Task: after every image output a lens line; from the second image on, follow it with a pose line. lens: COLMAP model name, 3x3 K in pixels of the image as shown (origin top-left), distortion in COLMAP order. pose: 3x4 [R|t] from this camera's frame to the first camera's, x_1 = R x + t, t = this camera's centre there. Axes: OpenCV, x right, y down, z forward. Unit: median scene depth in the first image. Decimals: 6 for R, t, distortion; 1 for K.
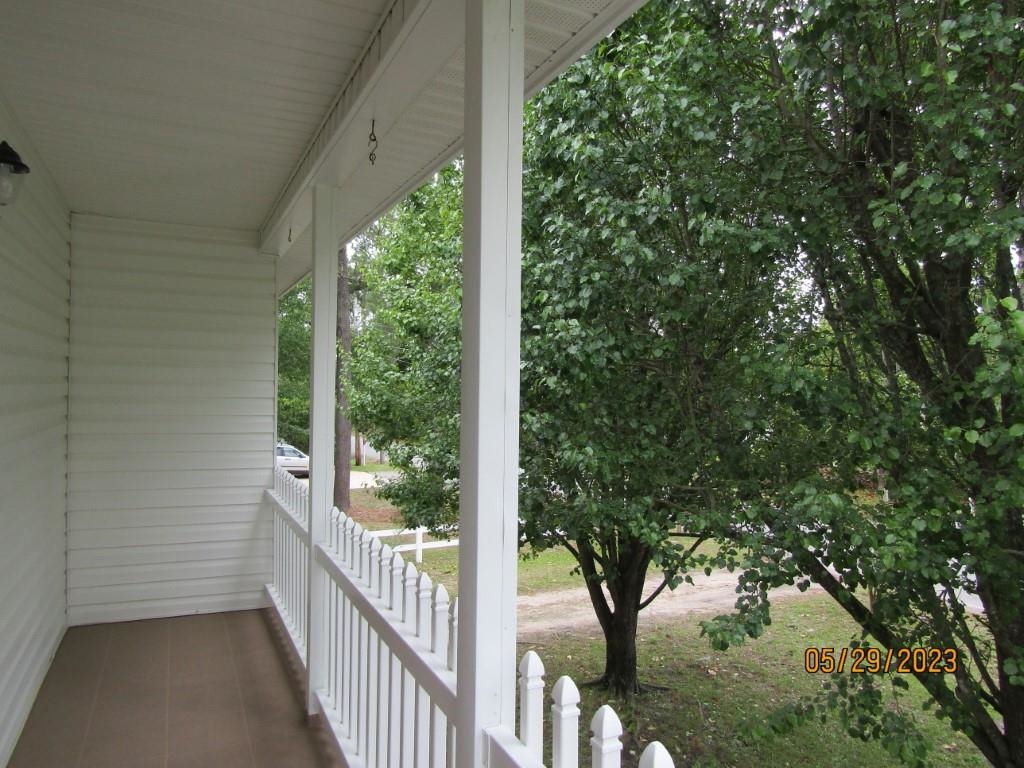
lens RADIAL K [[725.0, 0, 516.4], [0, 725.0, 388.4], [0, 0, 1]] dist [-0.007672, -0.001561]
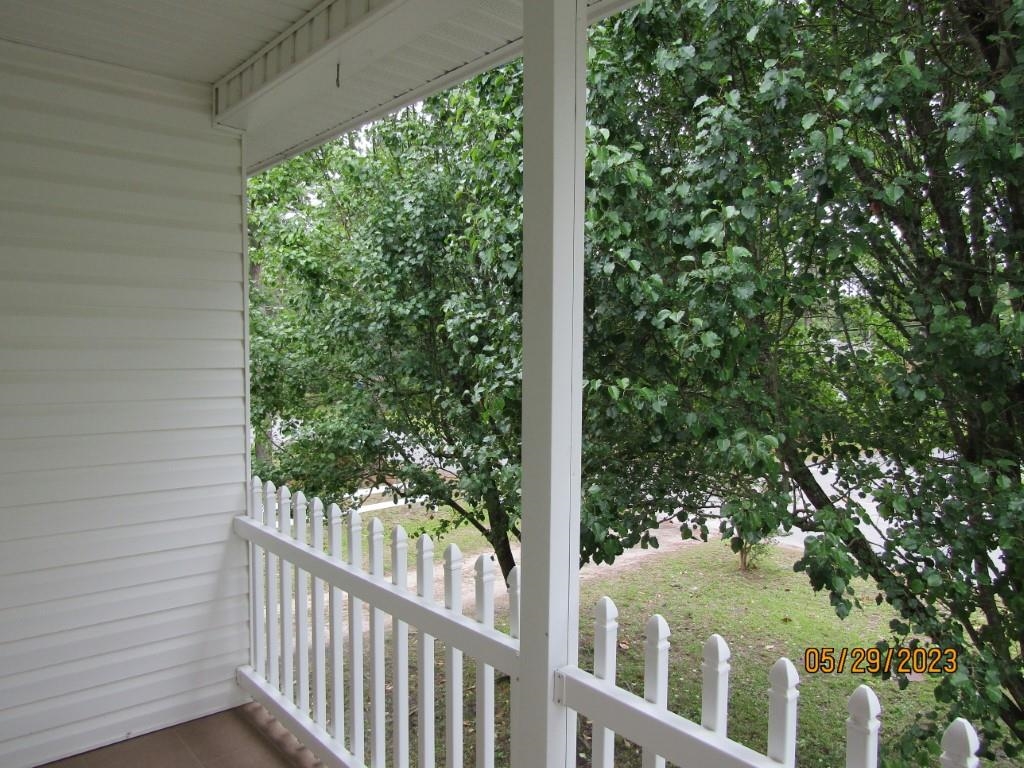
lens RADIAL K [[725.0, 0, 516.4], [0, 725.0, 388.4], [0, 0, 1]] dist [-0.007672, -0.001561]
pose [[0.947683, -0.031168, 0.317687, -0.312761], [0.013465, 0.998239, 0.057770, -0.002224], [-0.318928, -0.050470, 0.946434, 0.348042]]
